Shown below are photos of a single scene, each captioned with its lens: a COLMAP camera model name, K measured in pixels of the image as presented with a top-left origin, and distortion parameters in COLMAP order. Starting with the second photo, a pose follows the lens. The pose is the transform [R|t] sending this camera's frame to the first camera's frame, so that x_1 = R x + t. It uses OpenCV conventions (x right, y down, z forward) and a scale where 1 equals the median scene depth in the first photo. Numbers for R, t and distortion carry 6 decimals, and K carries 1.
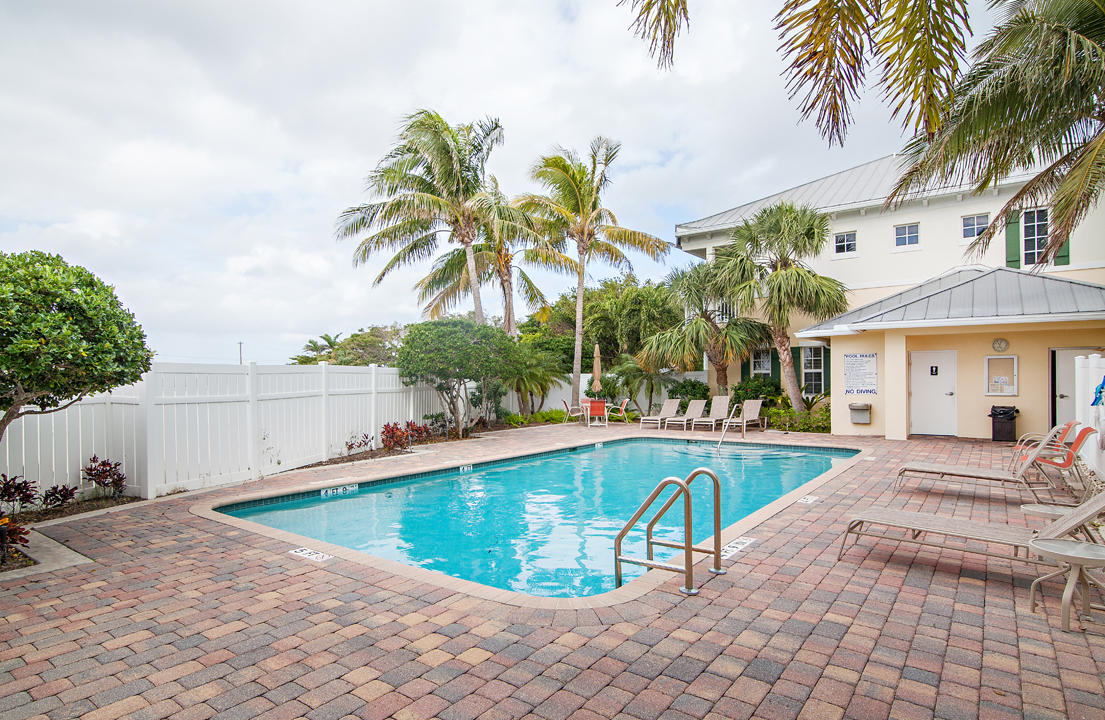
lens RADIAL K [[604.0, 0, 571.6], [0, 604.0, 383.3], [0, 0, 1]] dist [-0.006935, -0.002573]
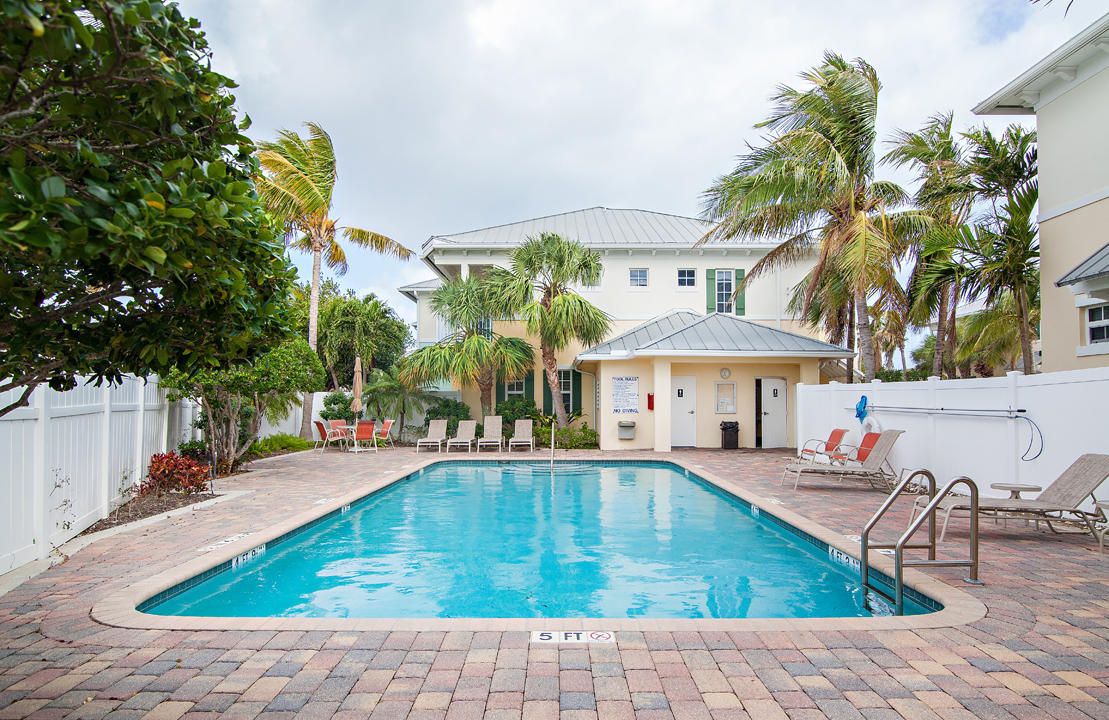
lens RADIAL K [[606.2, 0, 573.7], [0, 606.2, 383.3], [0, 0, 1]] dist [-0.006935, -0.002573]
pose [[0.802537, 0.027269, 0.595979, -0.290896], [-0.002493, 0.999099, -0.042356, 0.011910], [-0.596597, 0.032506, 0.801882, 0.159881]]
